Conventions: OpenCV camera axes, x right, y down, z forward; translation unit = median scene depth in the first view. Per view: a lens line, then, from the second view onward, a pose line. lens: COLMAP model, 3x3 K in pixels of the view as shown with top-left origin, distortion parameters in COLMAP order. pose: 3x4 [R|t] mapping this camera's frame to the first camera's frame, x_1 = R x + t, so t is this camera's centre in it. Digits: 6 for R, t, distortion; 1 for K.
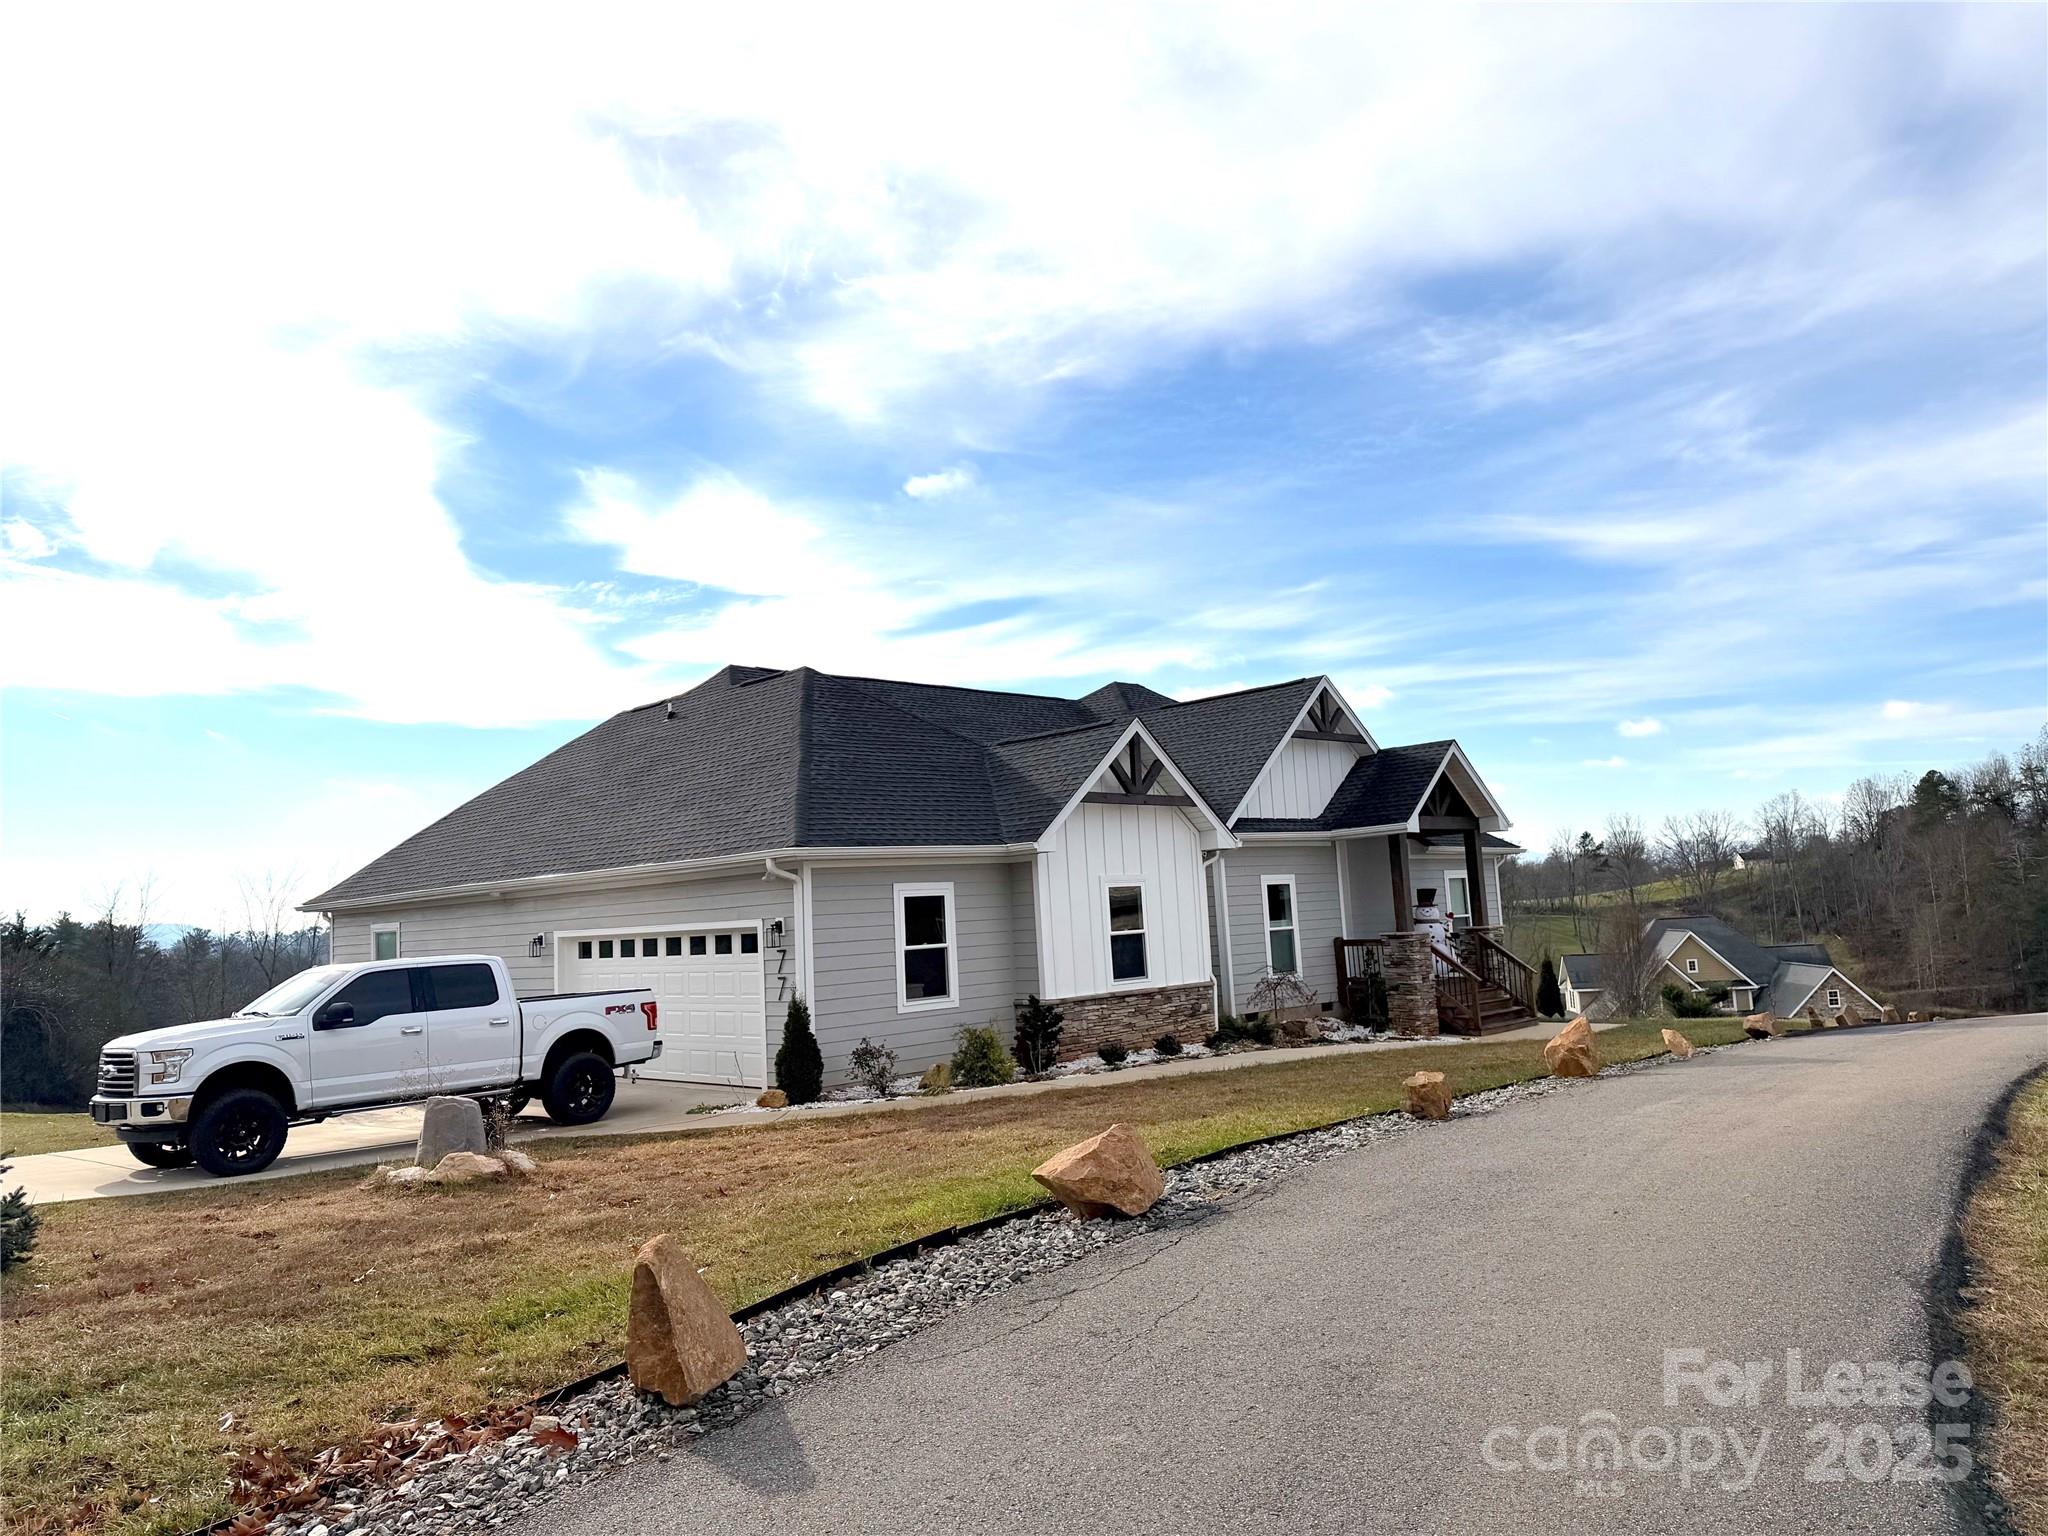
lens RADIAL K [[1433.2, 0, 1048.2], [0, 1433.2, 763.0], [0, 0, 1]] dist [0.045648, -0.002477]
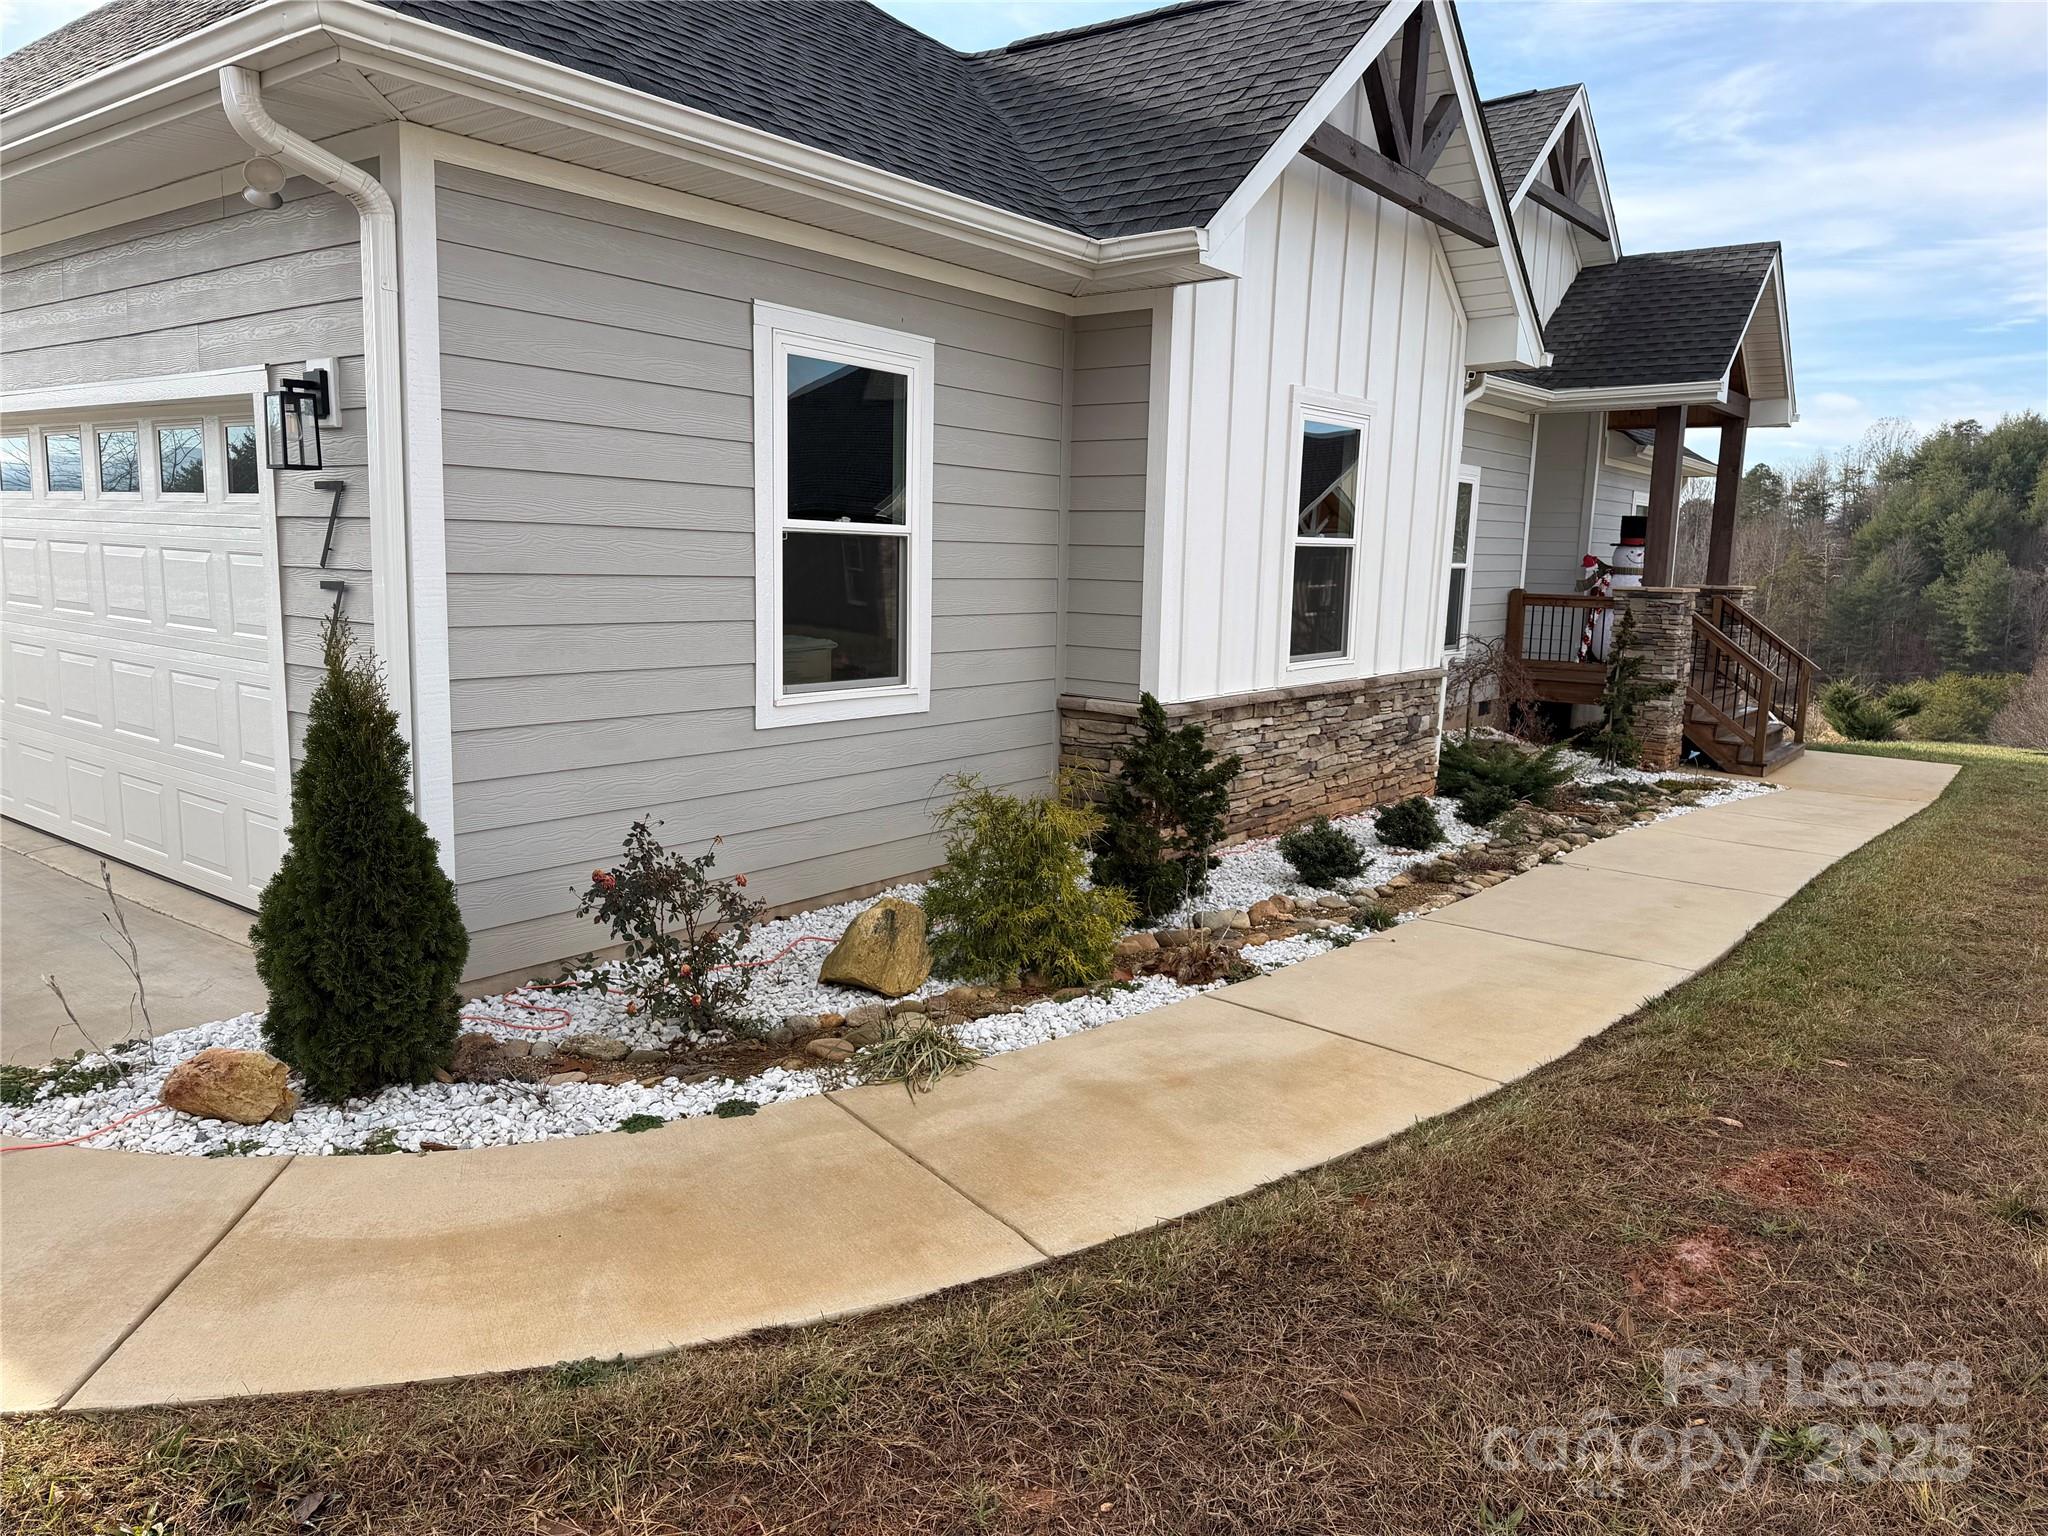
lens RADIAL K [[1427.3, 0, 1024.0], [0, 1427.3, 768.0], [0, 0, 1]] dist [0.088663, -0.094103]
pose [[0.990804, 0.061154, 0.120695, -0.079137], [-0.089653, 0.964830, 0.247113, 0.093948], [-0.101338, -0.255661, 0.961440, 0.649825]]
